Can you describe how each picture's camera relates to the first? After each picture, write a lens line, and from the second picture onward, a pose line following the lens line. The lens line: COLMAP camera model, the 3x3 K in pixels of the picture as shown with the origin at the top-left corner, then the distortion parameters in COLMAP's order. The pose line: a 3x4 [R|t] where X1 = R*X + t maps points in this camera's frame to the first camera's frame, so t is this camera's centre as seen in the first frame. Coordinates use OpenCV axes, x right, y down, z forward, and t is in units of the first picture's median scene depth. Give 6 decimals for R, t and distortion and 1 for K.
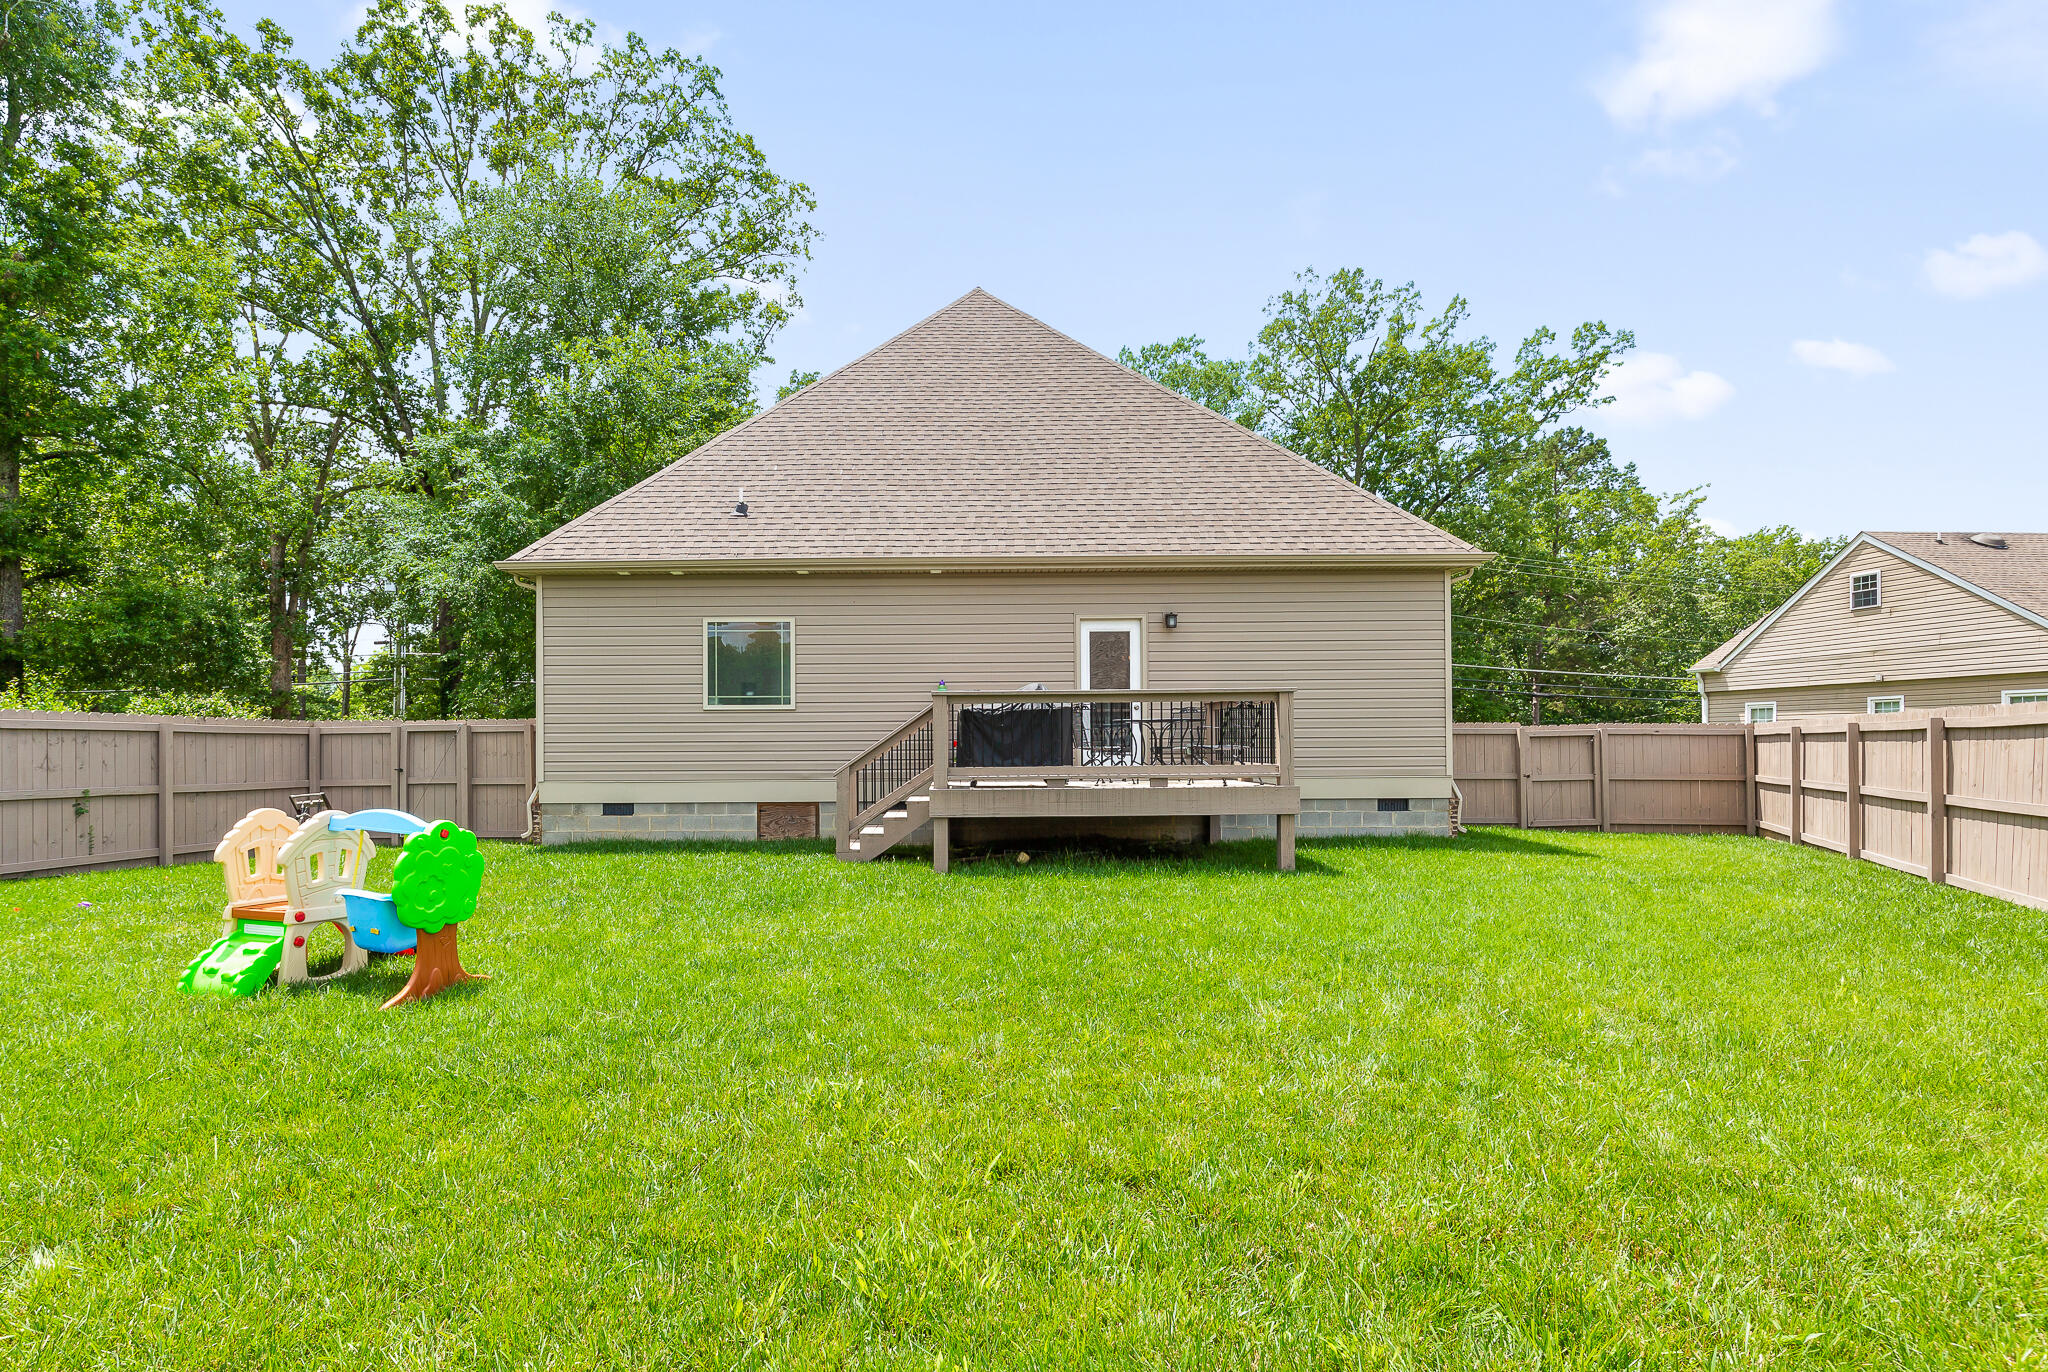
lens RADIAL K [[1049.3, 0, 1018.5], [0, 1049.3, 730.3], [0, 0, 1]] dist [0.000928, 0.006076]
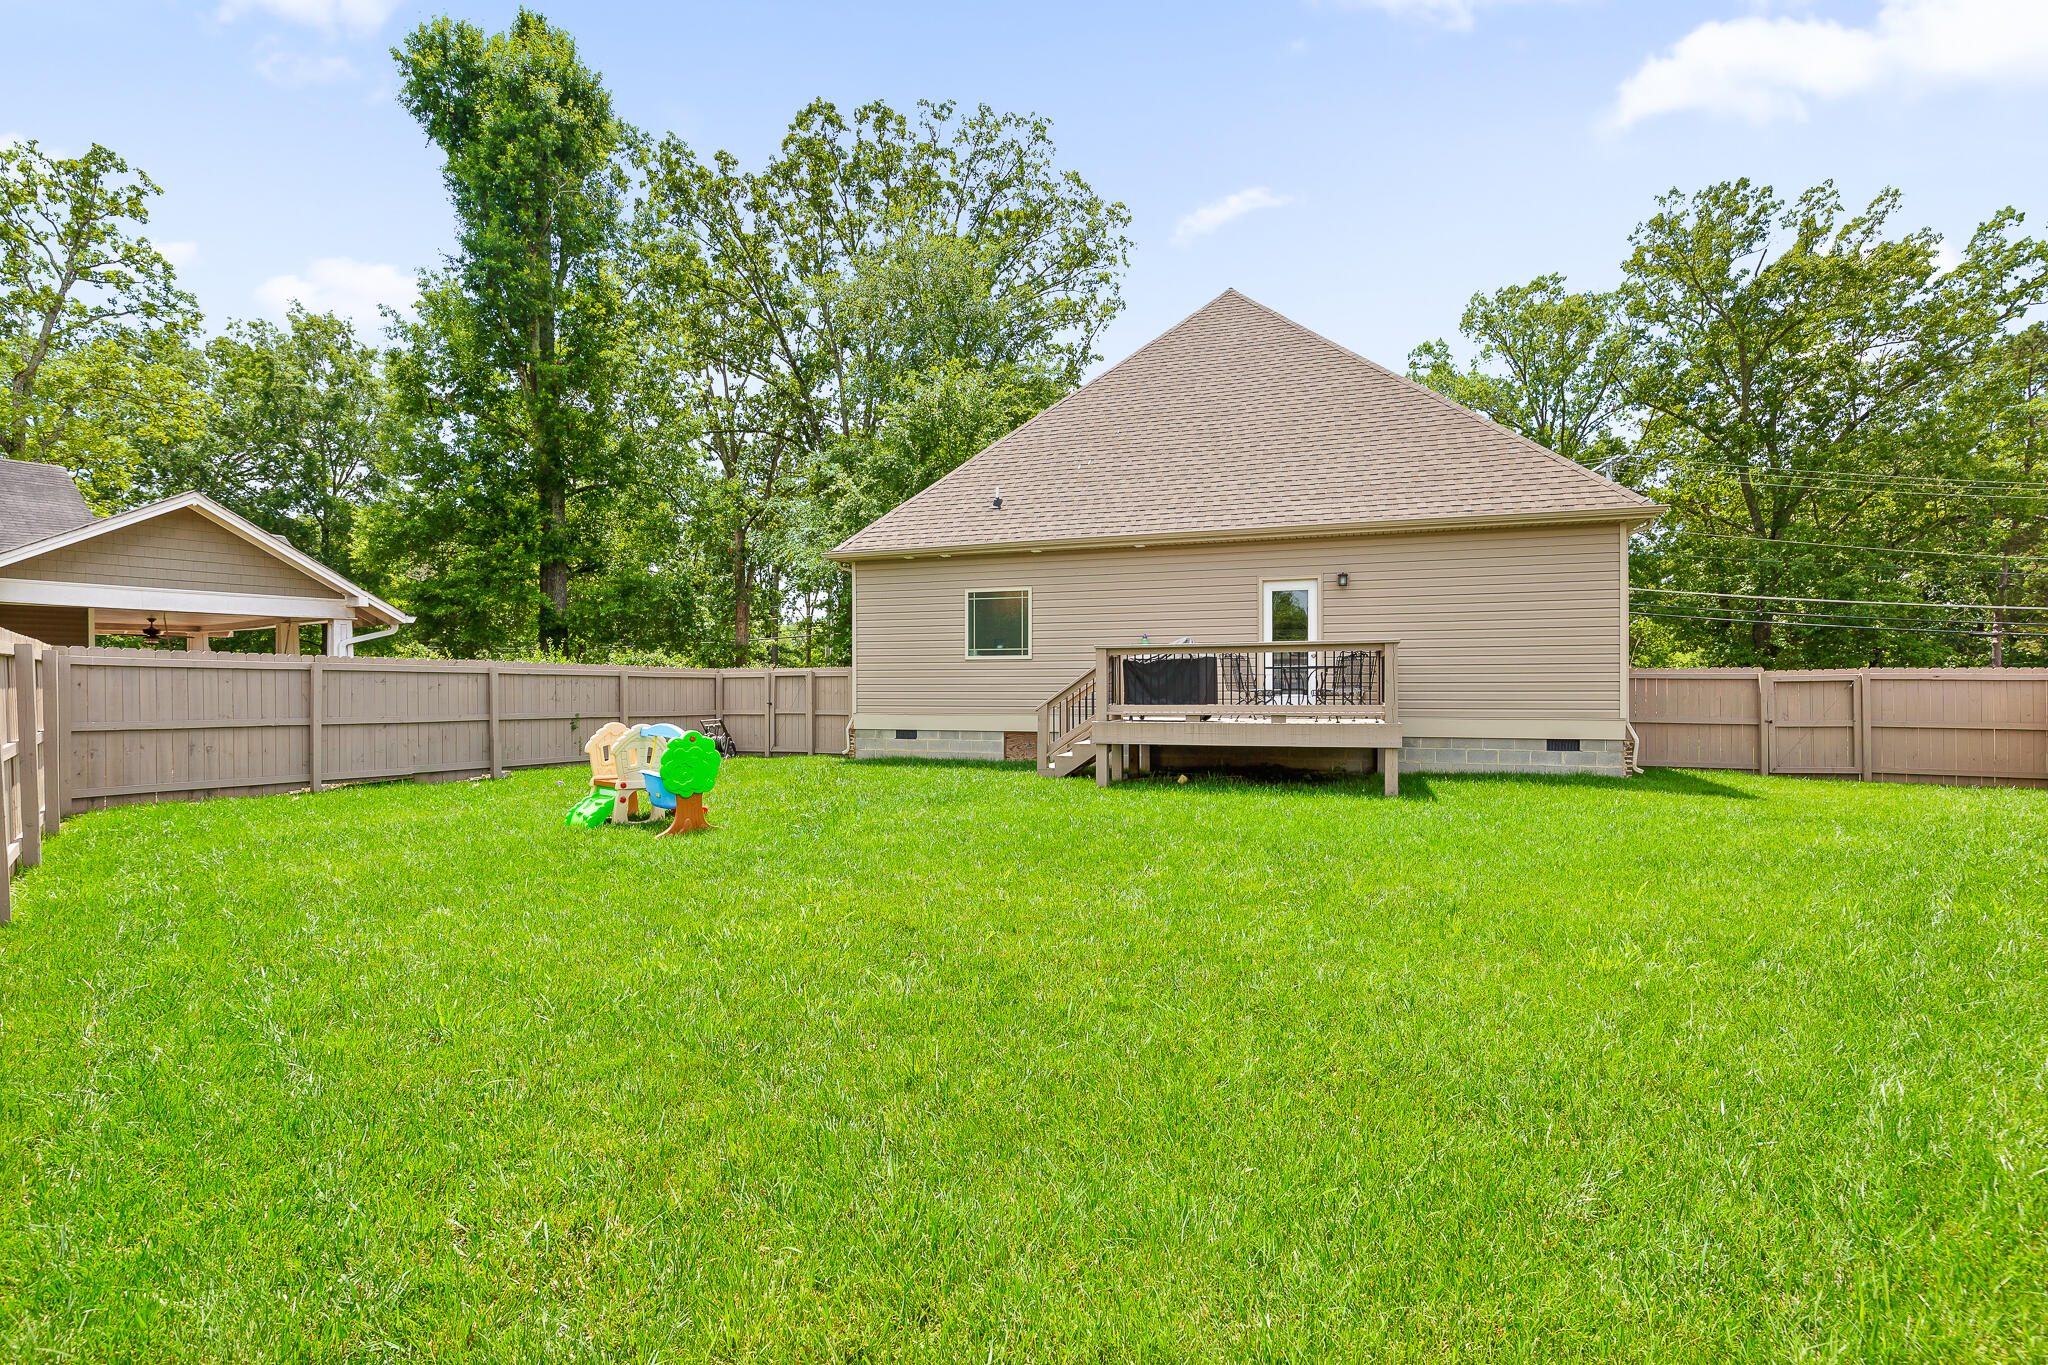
lens RADIAL K [[919.7, 0, 1018.6], [0, 919.7, 687.2], [0, 0, 1]] dist [0.010777, -0.000089]
pose [[0.949120, 0.004494, -0.314883, 0.124213], [-0.000241, 0.999908, 0.013543, -0.000737], [0.314915, -0.012778, 0.949034, -0.067517]]
